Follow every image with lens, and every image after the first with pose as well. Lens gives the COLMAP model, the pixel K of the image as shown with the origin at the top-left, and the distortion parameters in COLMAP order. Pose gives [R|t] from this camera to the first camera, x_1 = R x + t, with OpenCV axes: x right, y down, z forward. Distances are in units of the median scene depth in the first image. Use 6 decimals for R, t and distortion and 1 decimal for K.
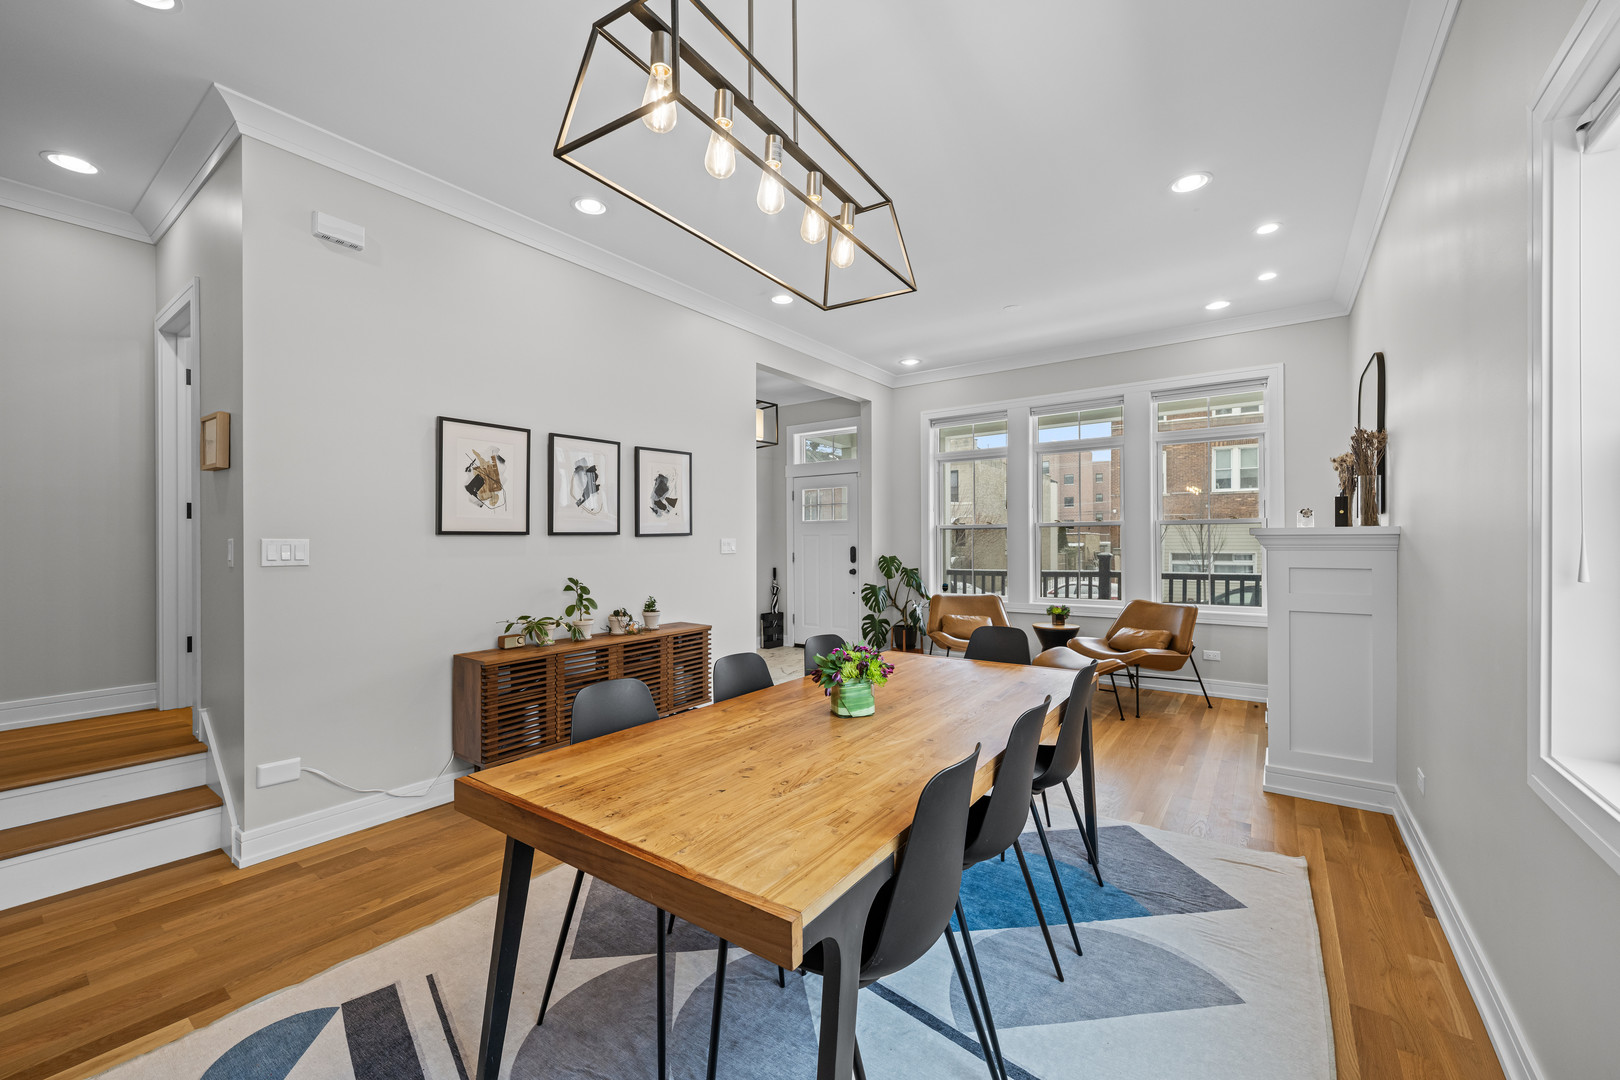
lens RADIAL K [[642.7, 0, 817.0], [0, 642.7, 545.0], [0, 0, 1]] dist [-0.000179, 0.000117]
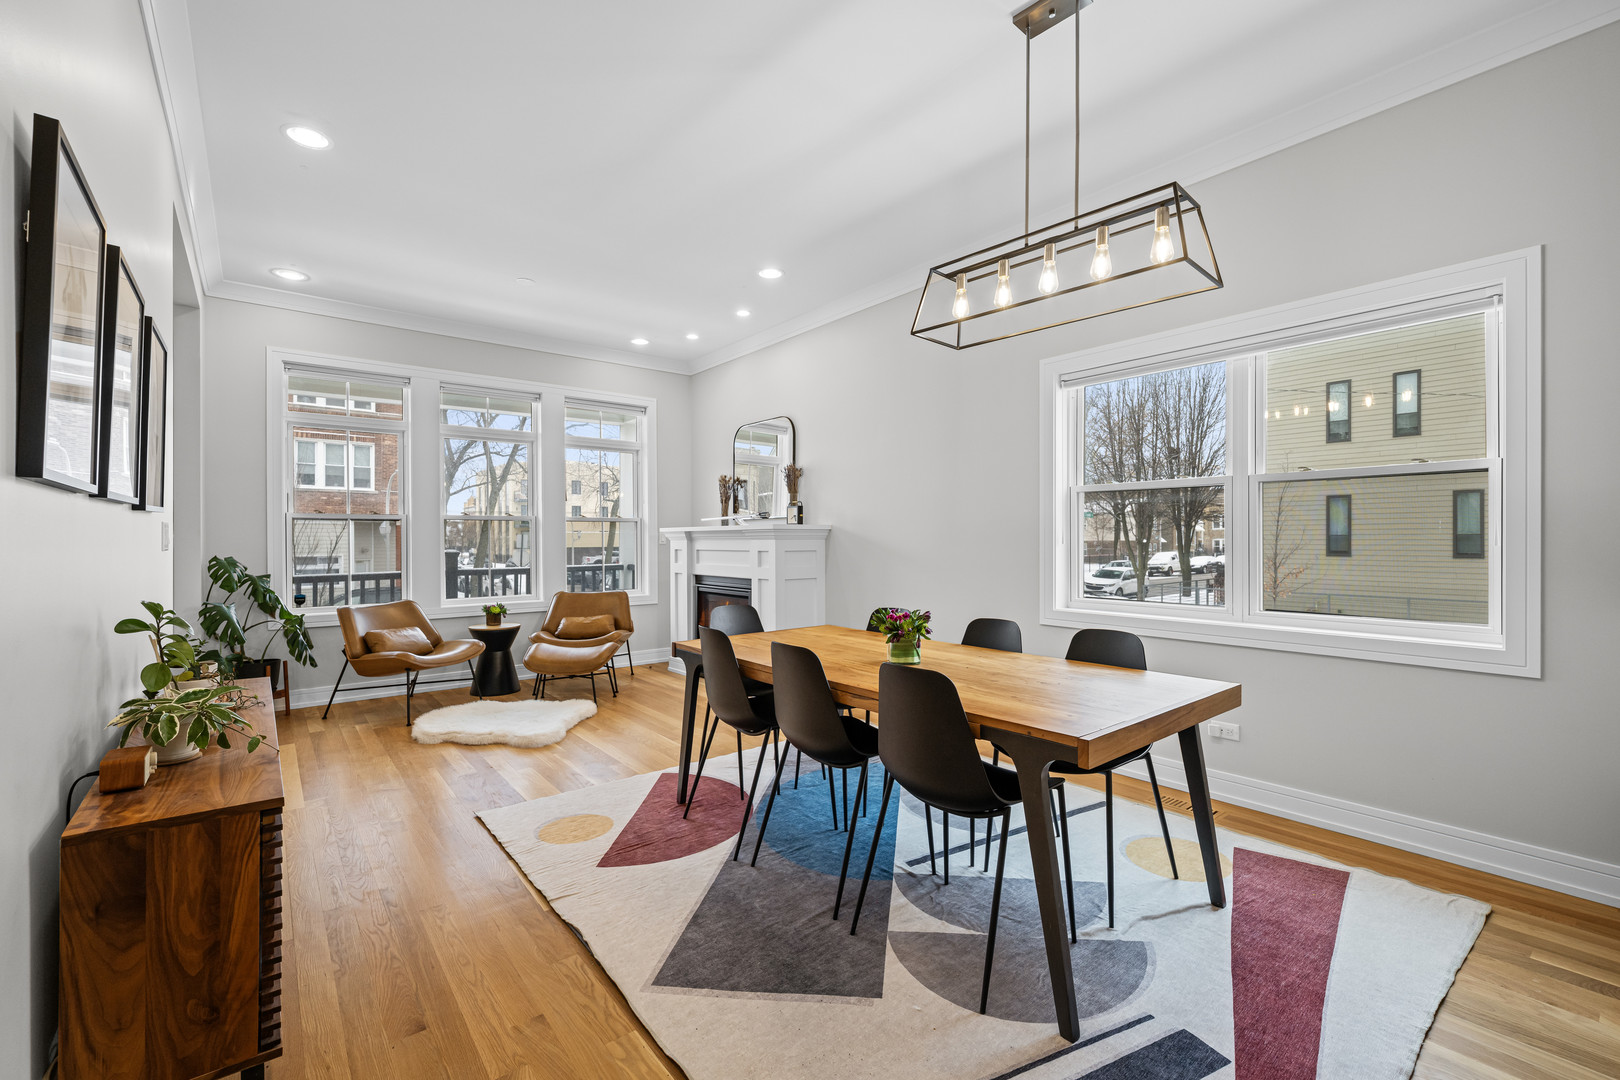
lens RADIAL K [[688.1, 0, 814.4], [0, 688.1, 537.9], [0, 0, 1]] dist [0.001149, -0.000500]
pose [[0.271664, 0.007059, 0.962366, -0.392085], [0.009767, 0.999901, -0.010092, 0.010493], [-0.962343, 0.012141, 0.271568, 0.245378]]
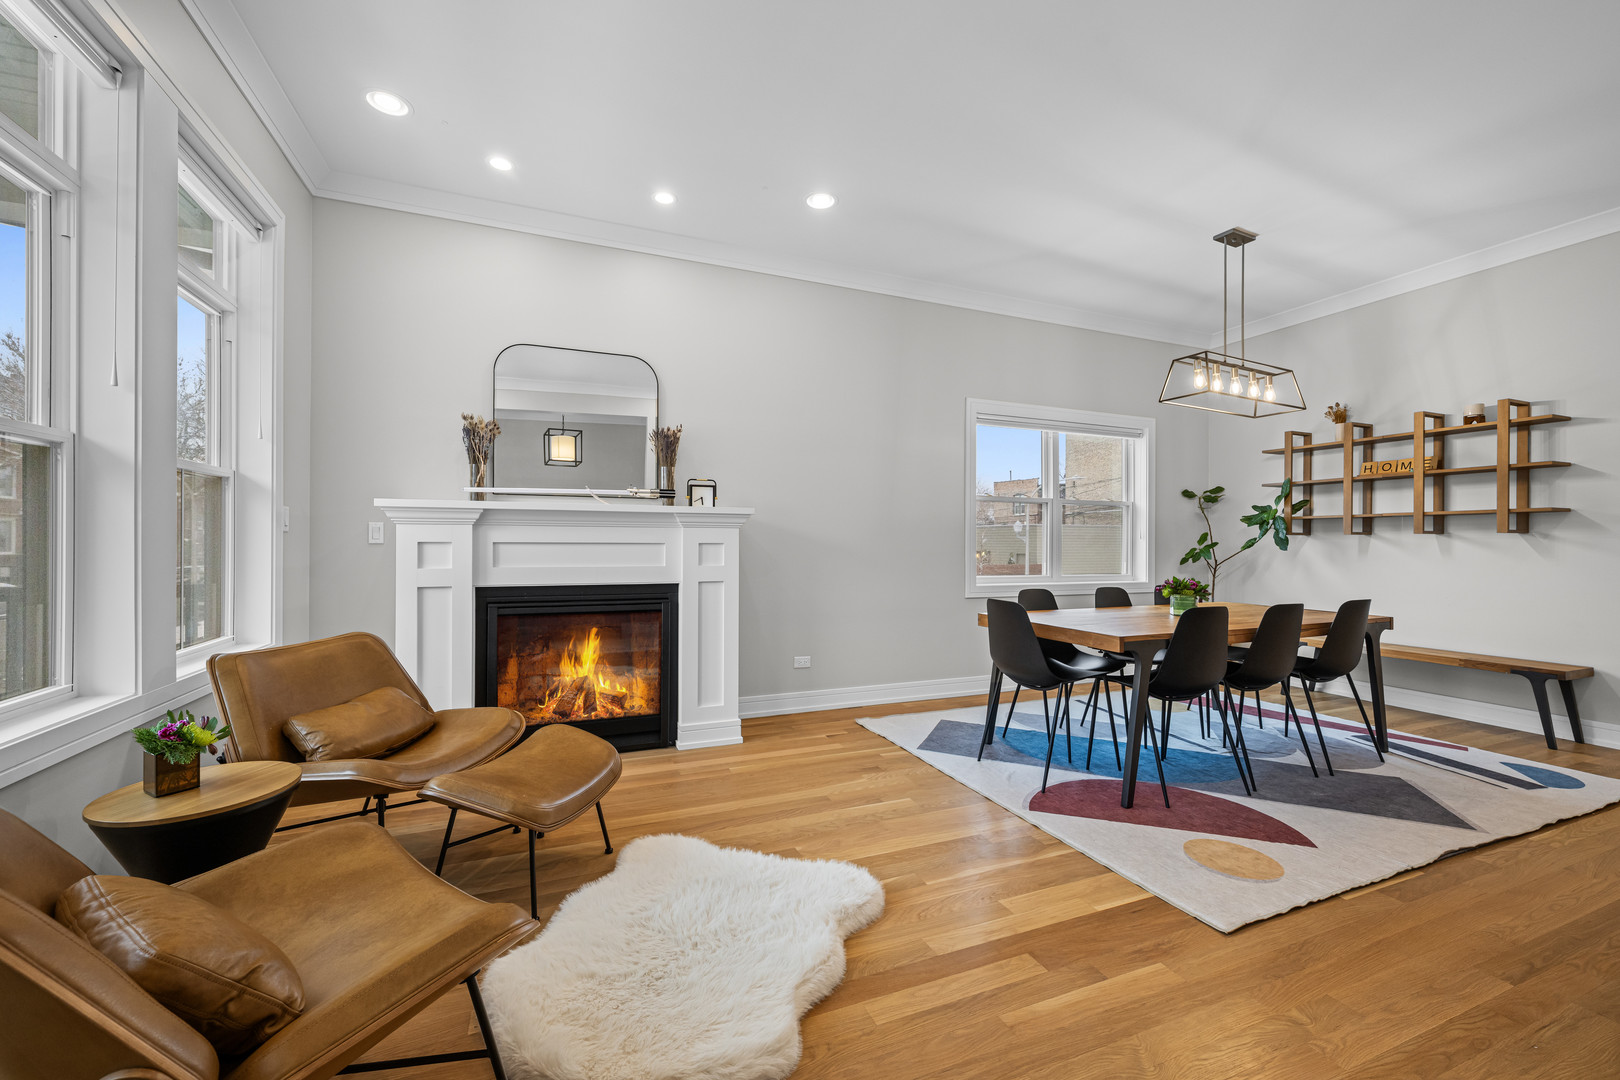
lens RADIAL K [[642.7, 0, 799.6], [0, 642.7, 530.7], [0, 0, 1]] dist [-0.000179, 0.000117]
pose [[-0.842765, 0.001617, 0.538279, 0.025815], [0.000942, 0.999998, -0.001528, 0.008677], [-0.538281, -0.000781, -0.842765, 0.985864]]
